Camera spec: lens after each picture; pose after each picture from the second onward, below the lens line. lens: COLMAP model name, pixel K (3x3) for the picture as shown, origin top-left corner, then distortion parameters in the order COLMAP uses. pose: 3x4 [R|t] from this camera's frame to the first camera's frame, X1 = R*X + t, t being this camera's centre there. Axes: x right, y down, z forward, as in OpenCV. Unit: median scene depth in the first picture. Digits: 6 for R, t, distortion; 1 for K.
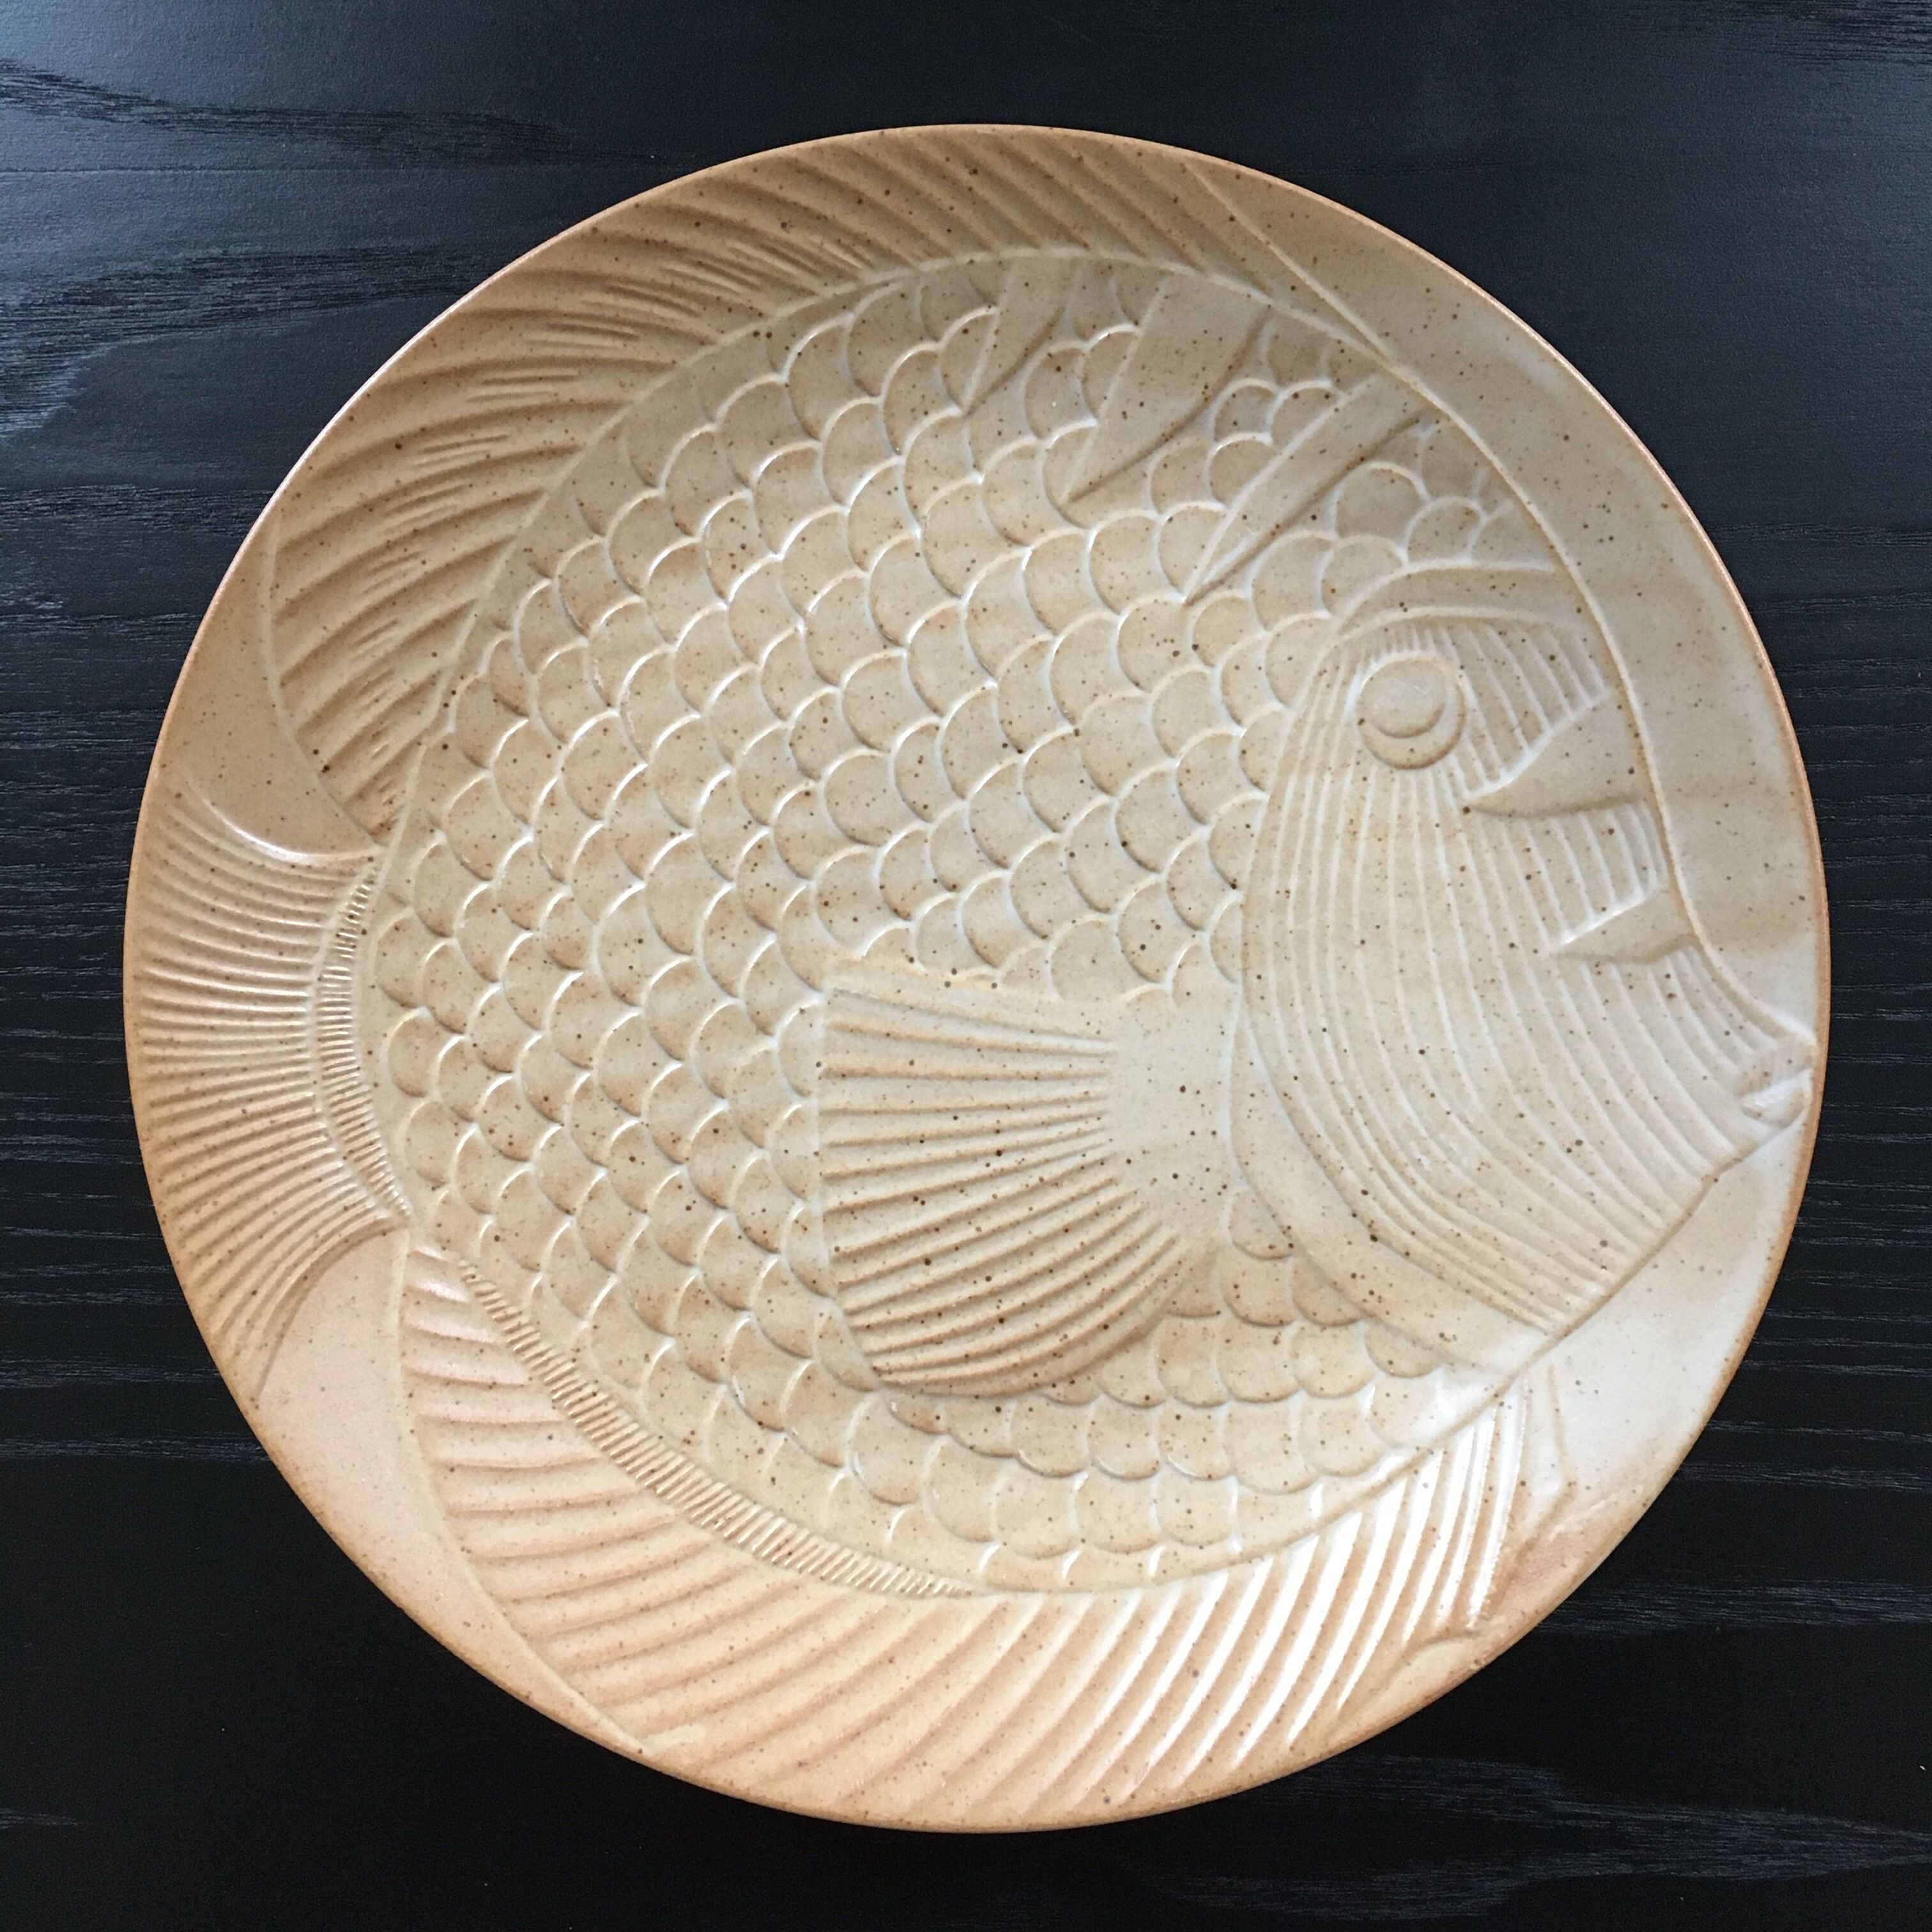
lens RADIAL K [[2211.3, 0, 972.3], [0, 2211.3, 966.8], [0, 0, 1]] dist [0.033851, 0.000000]
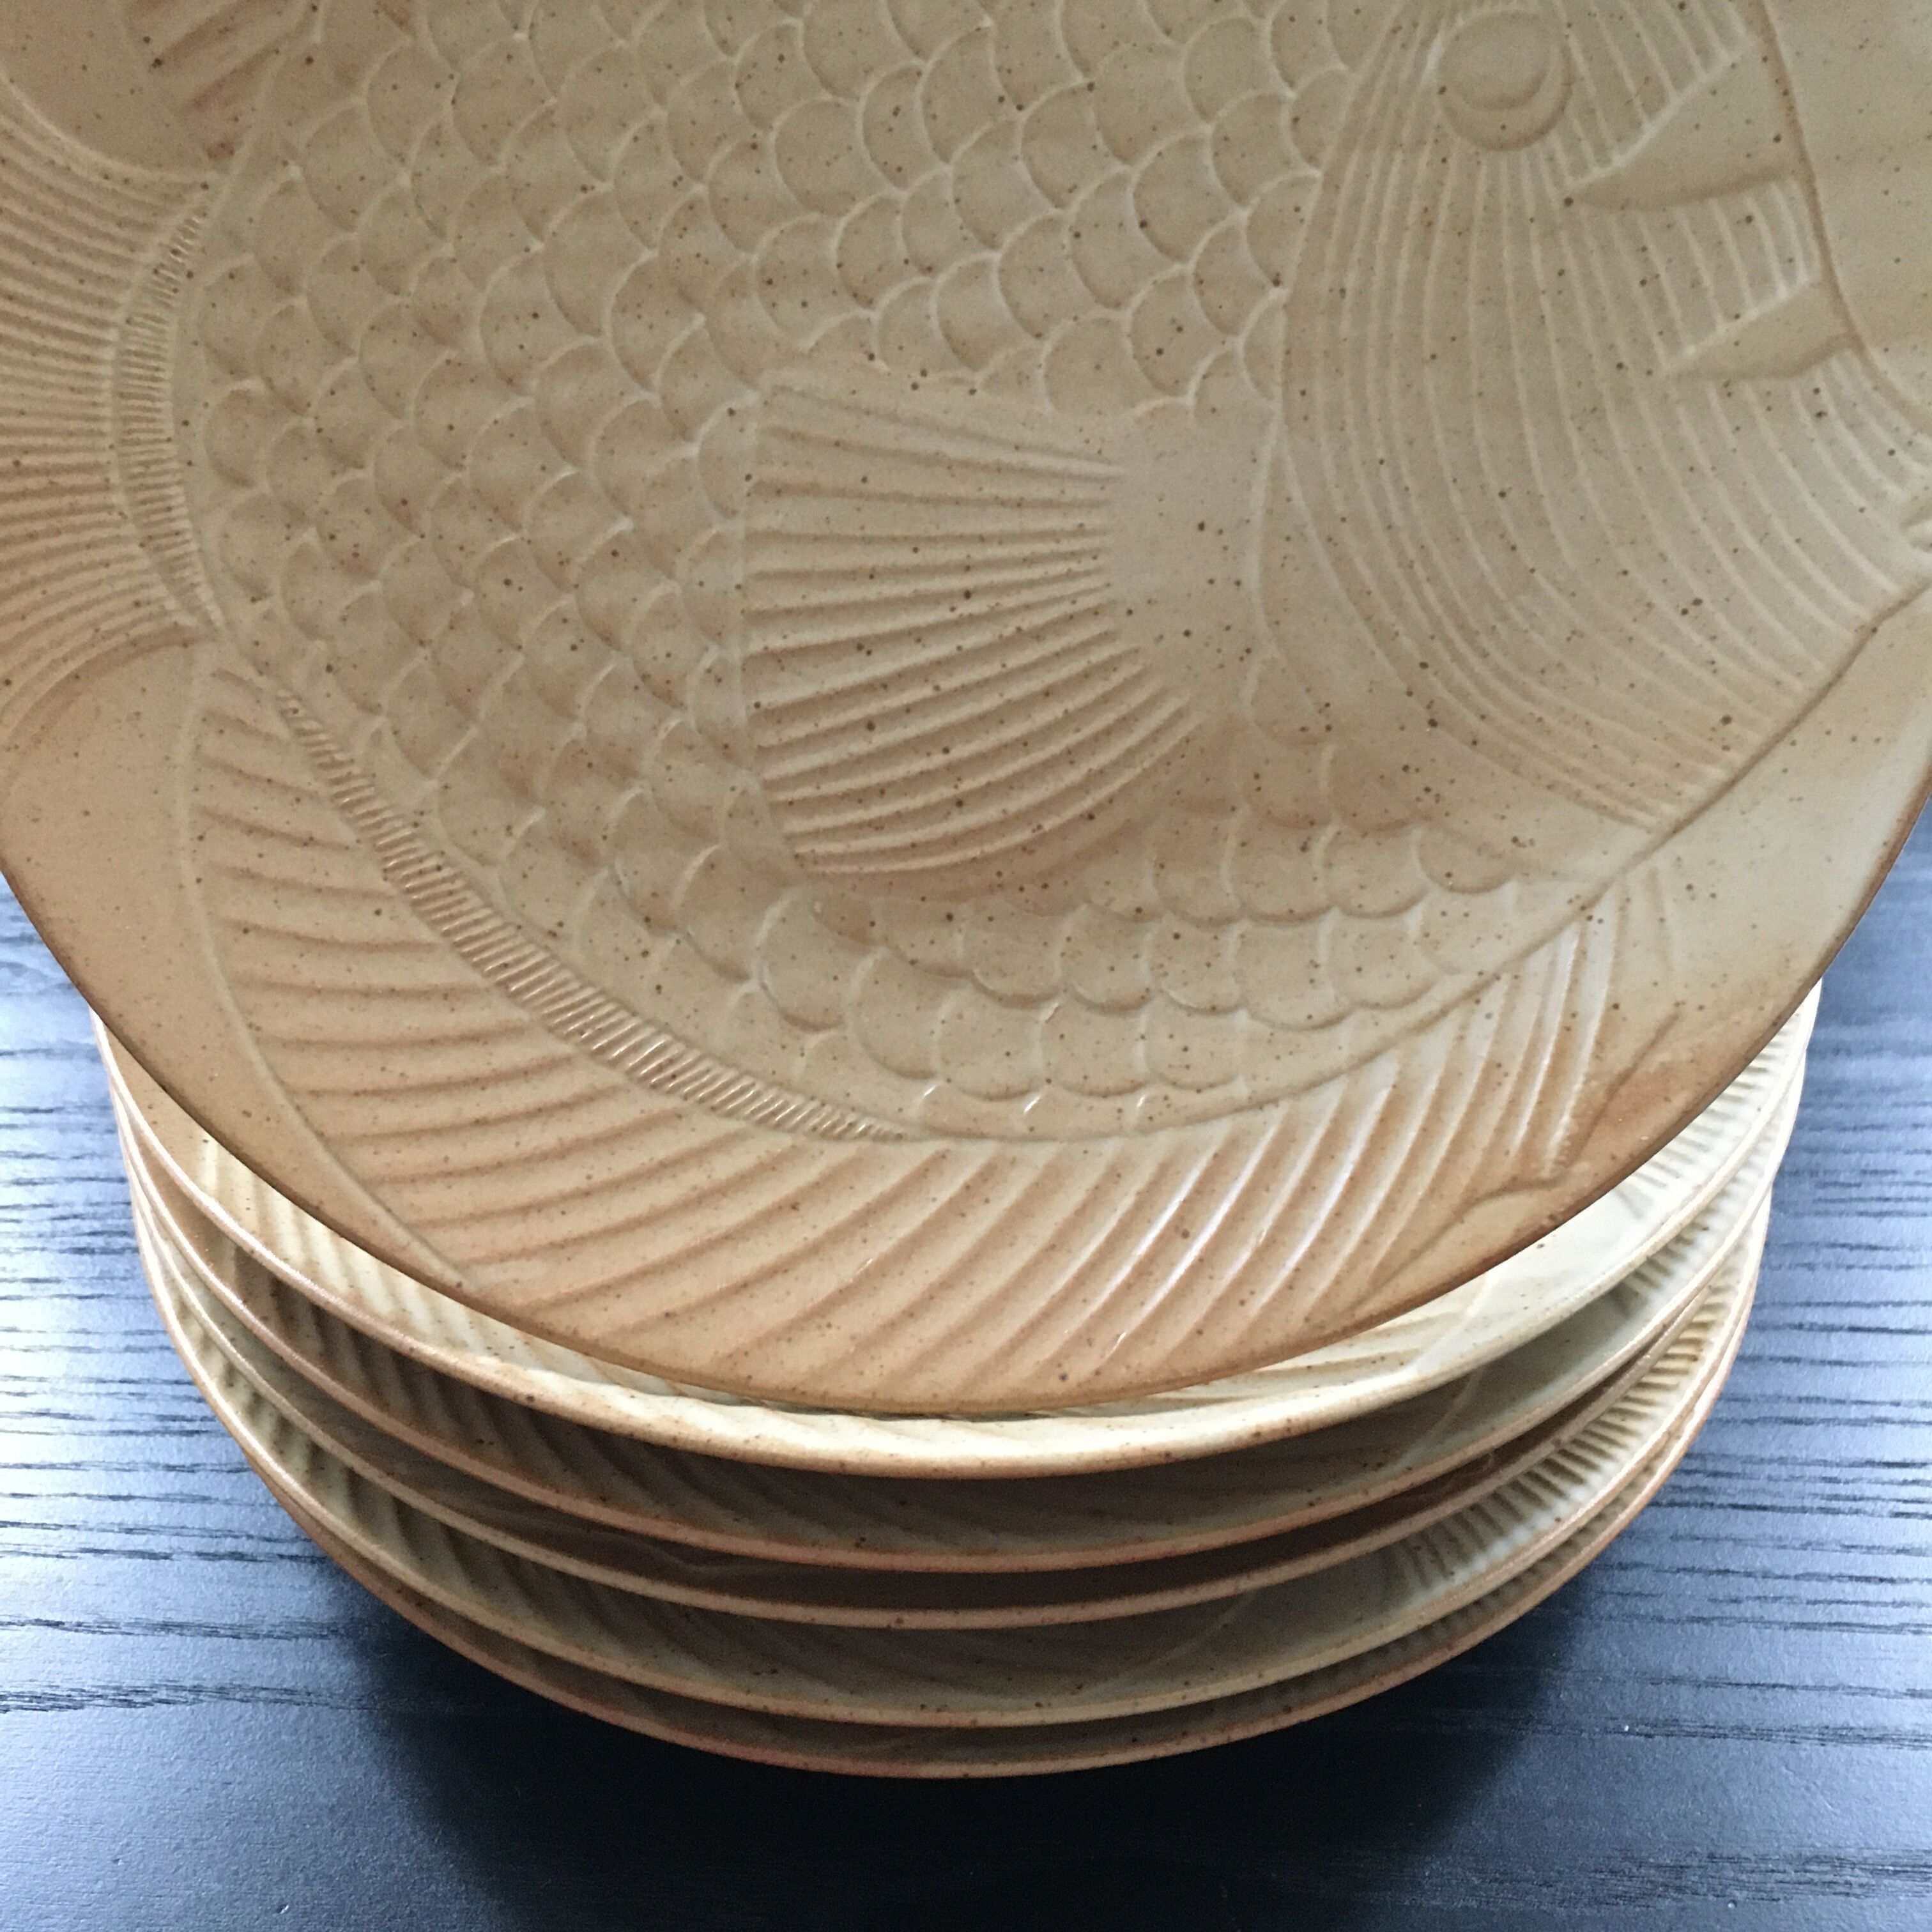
lens RADIAL K [[2211.3, 0, 978.5], [0, 2211.3, 969.0], [0, 0, 1]] dist [0.033851, 0.000000]
pose [[0.998547, 0.053455, 0.006784, 0.017730], [-0.052735, 0.995343, -0.080695, 0.283426], [-0.011066, 0.080220, 0.996716, 0.217015]]
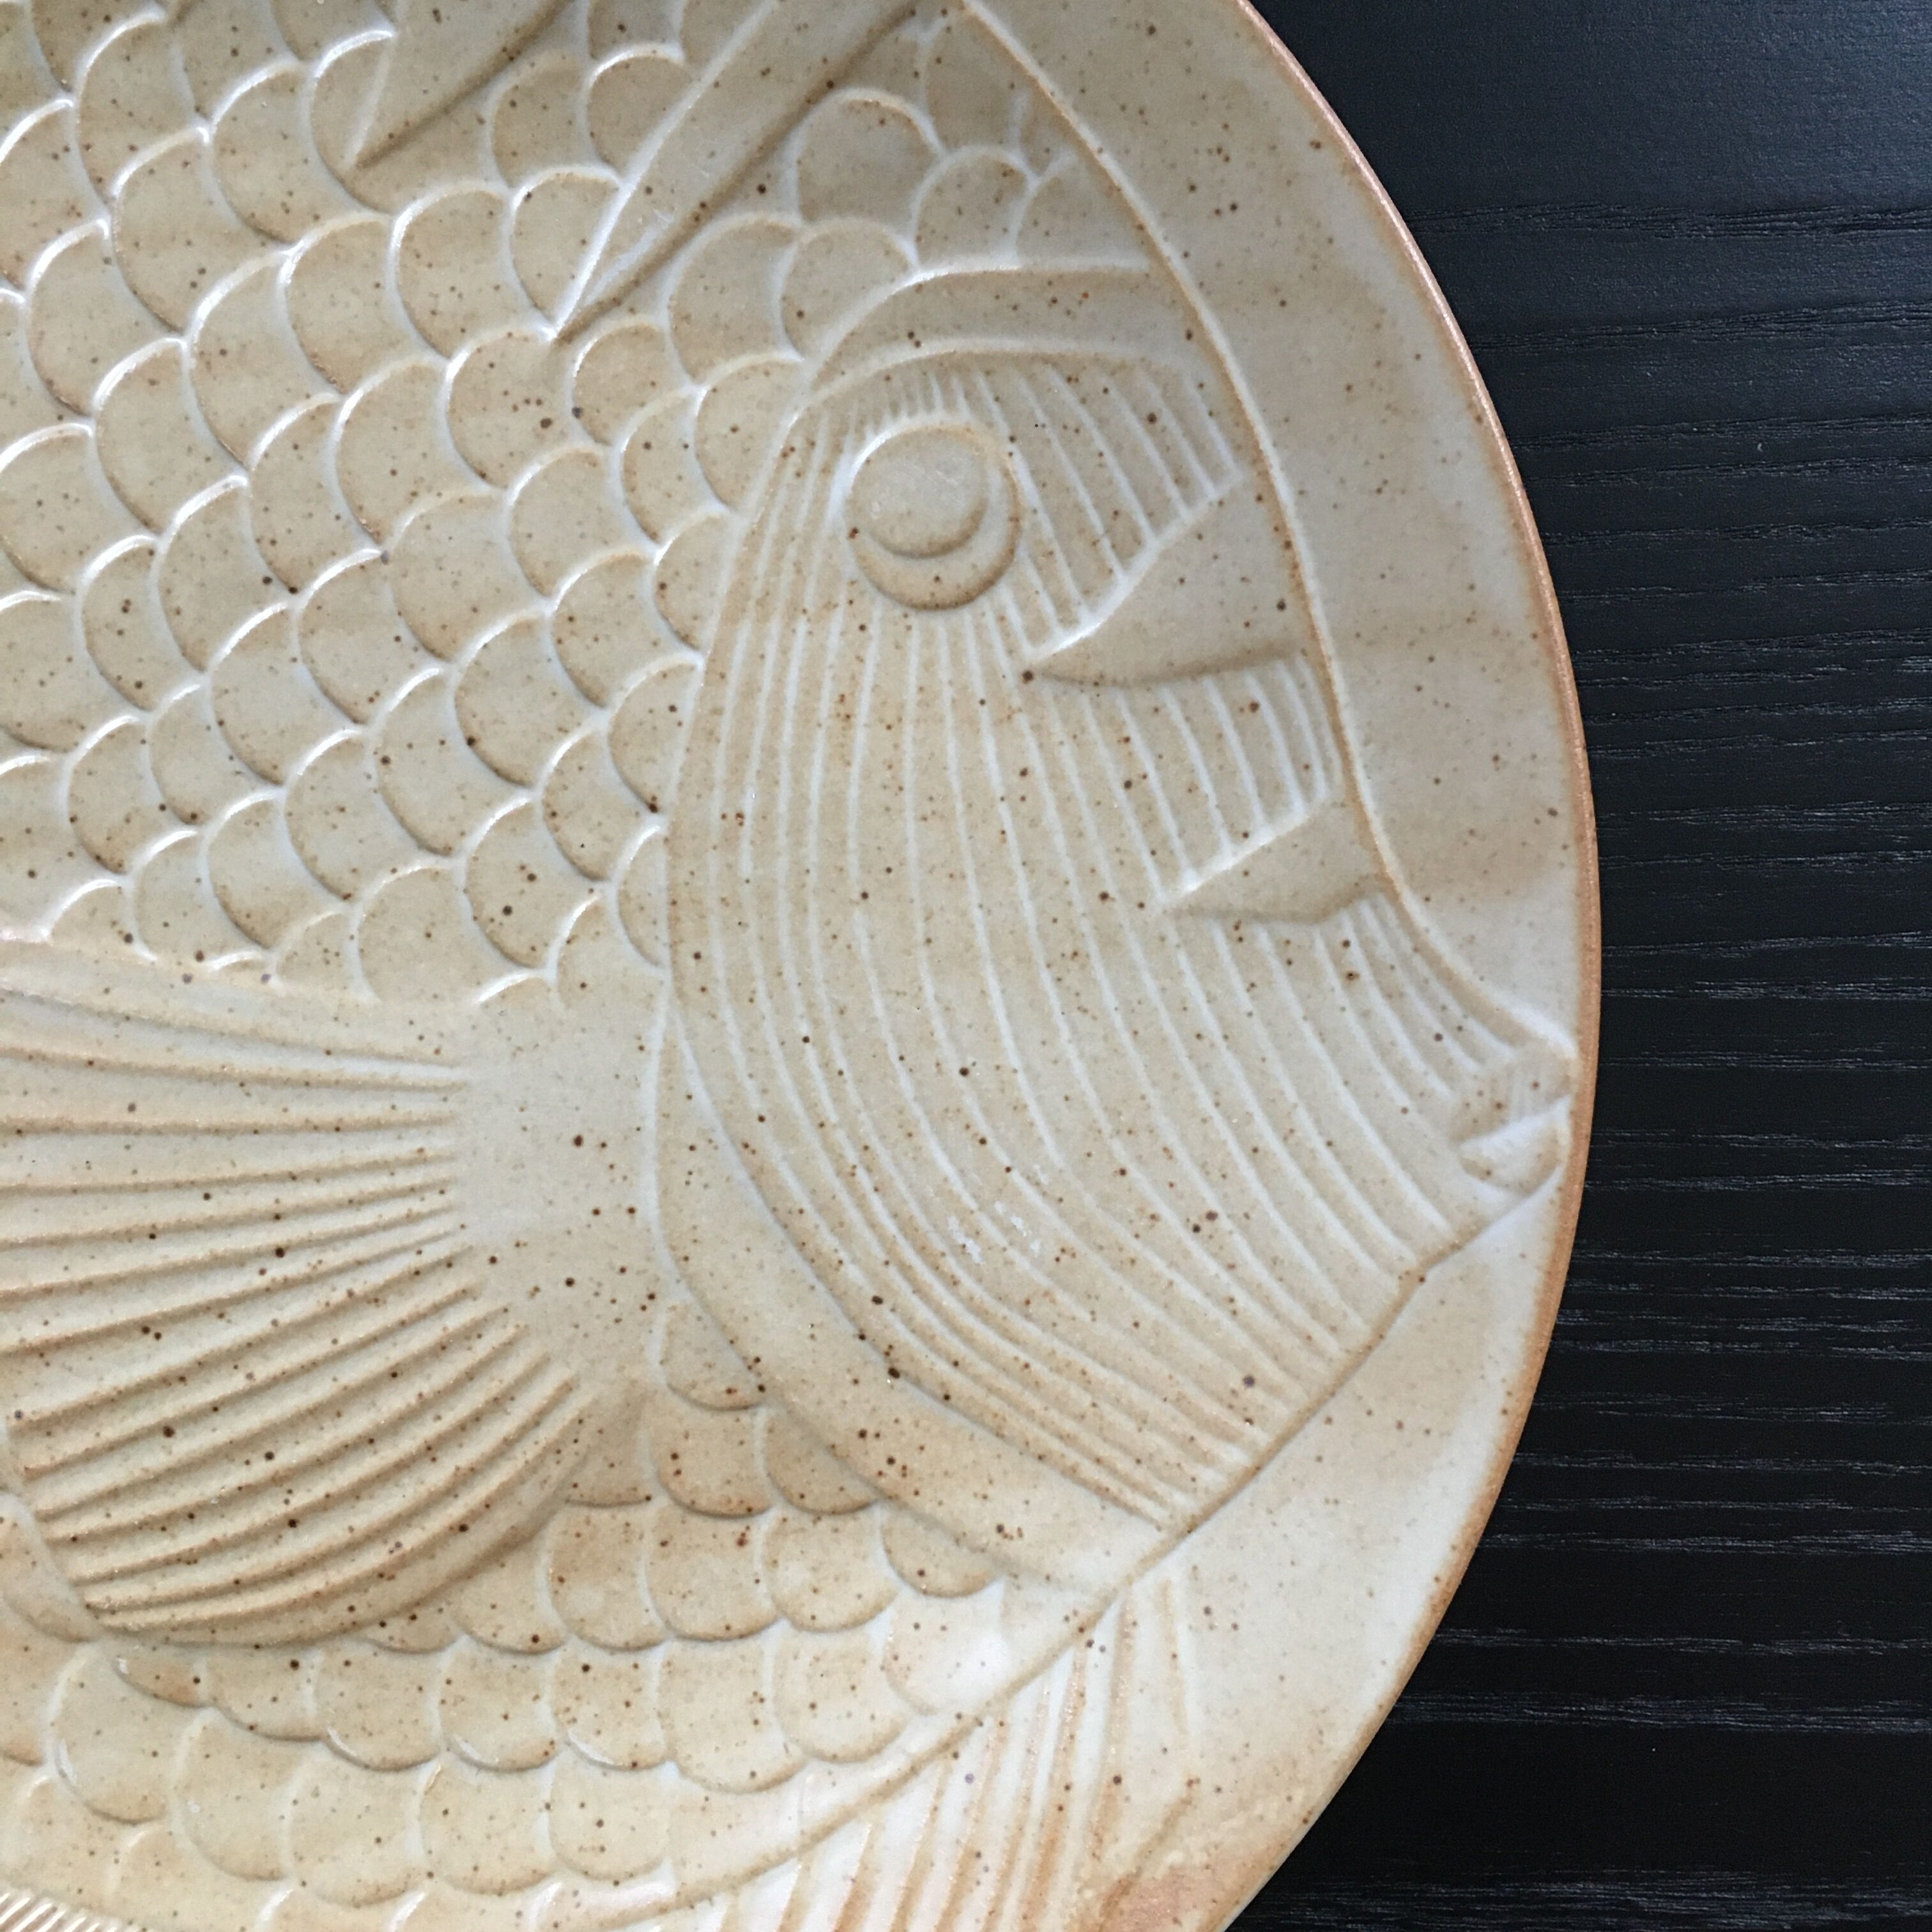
lens RADIAL K [[2211.3, 0, 992.2], [0, 2211.3, 970.4], [0, 0, 1]] dist [0.033851, 0.000000]
pose [[0.999285, -0.021499, 0.031115, 0.191987], [0.020095, 0.998797, 0.044734, -0.017118], [-0.032039, -0.044077, 0.998514, 0.385618]]
